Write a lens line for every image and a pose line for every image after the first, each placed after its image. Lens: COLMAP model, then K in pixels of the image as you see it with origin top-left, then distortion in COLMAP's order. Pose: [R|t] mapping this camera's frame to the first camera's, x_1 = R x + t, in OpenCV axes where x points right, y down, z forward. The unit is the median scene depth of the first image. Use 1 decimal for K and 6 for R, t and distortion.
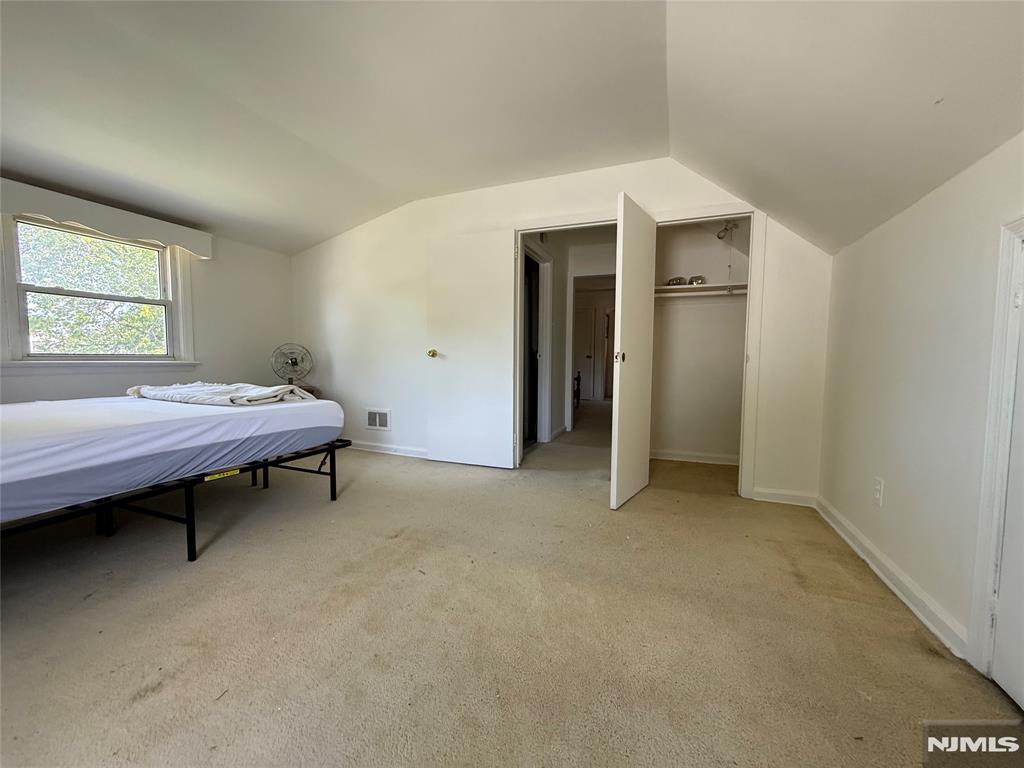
lens RADIAL K [[408.0, 0, 509.1], [0, 408.0, 382.6], [0, 0, 1]] dist [0.000061, 0.000009]
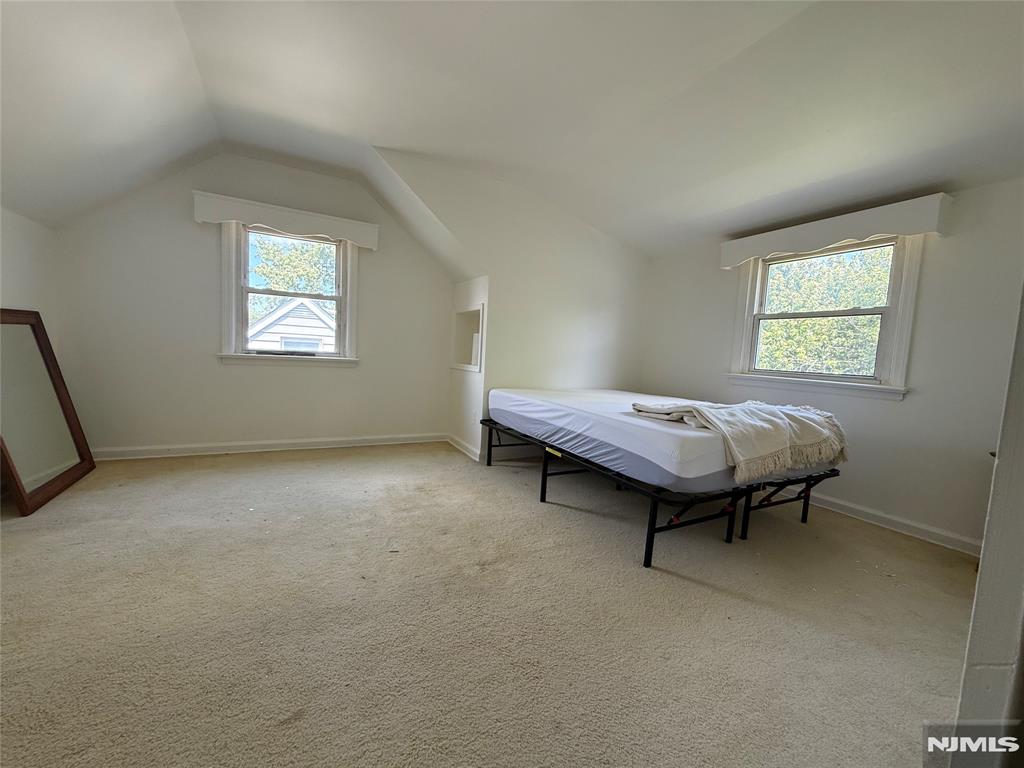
lens RADIAL K [[408.0, 0, 509.1], [0, 408.0, 382.6], [0, 0, 1]] dist [0.000061, 0.000009]
pose [[-0.643704, 0.011770, -0.765184, 0.323211], [-0.107920, 0.988493, 0.105991, -0.096830], [0.757627, 0.150806, -0.635027, 1.475700]]
